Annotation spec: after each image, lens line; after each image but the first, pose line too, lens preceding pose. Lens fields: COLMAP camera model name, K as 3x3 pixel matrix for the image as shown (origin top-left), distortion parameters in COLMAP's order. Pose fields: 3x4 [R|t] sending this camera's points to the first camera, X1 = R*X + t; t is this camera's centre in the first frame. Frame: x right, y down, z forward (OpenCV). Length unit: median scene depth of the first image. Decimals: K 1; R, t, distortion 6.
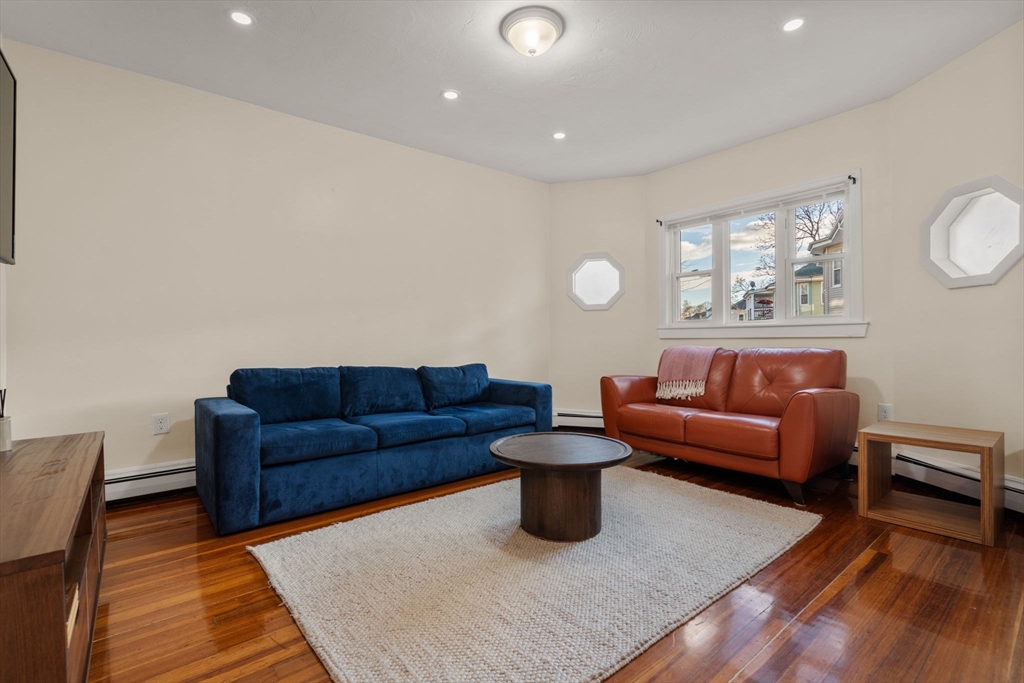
lens RADIAL K [[469.7, 0, 511.8], [0, 469.7, 332.2], [0, 0, 1]] dist [-0.000061, 0.000452]
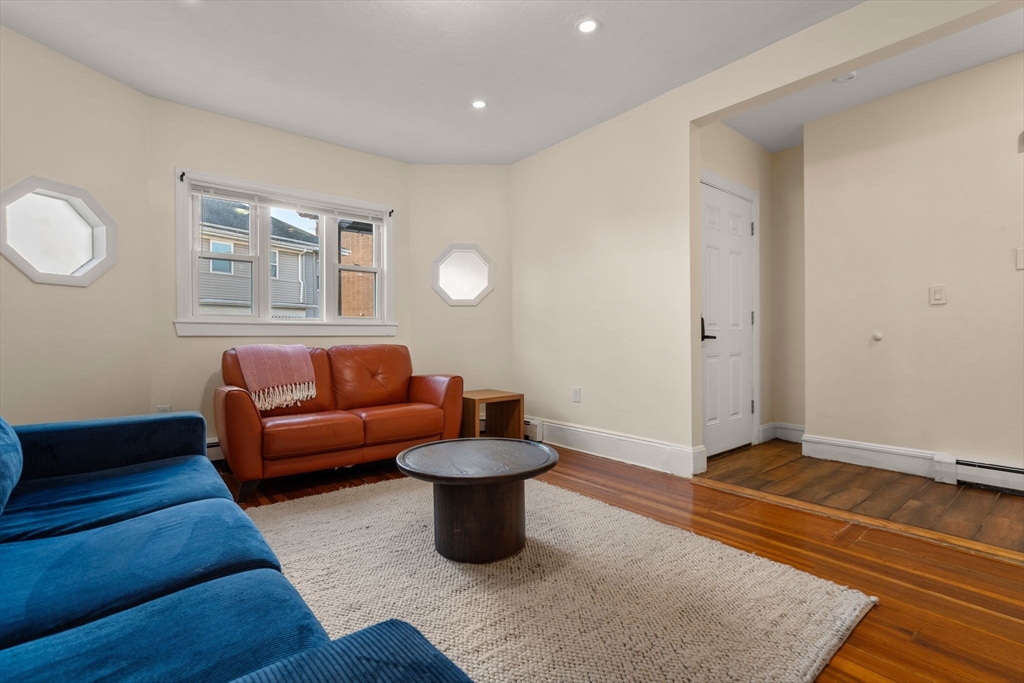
lens RADIAL K [[469.7, 0, 511.8], [0, 469.7, 332.2], [0, 0, 1]] dist [-0.000061, 0.000452]
pose [[0.004653, 0.008462, 0.999953, -0.543542], [-0.018674, 0.999791, -0.008374, 0.005962], [-0.999815, -0.018634, 0.004810, 0.633534]]
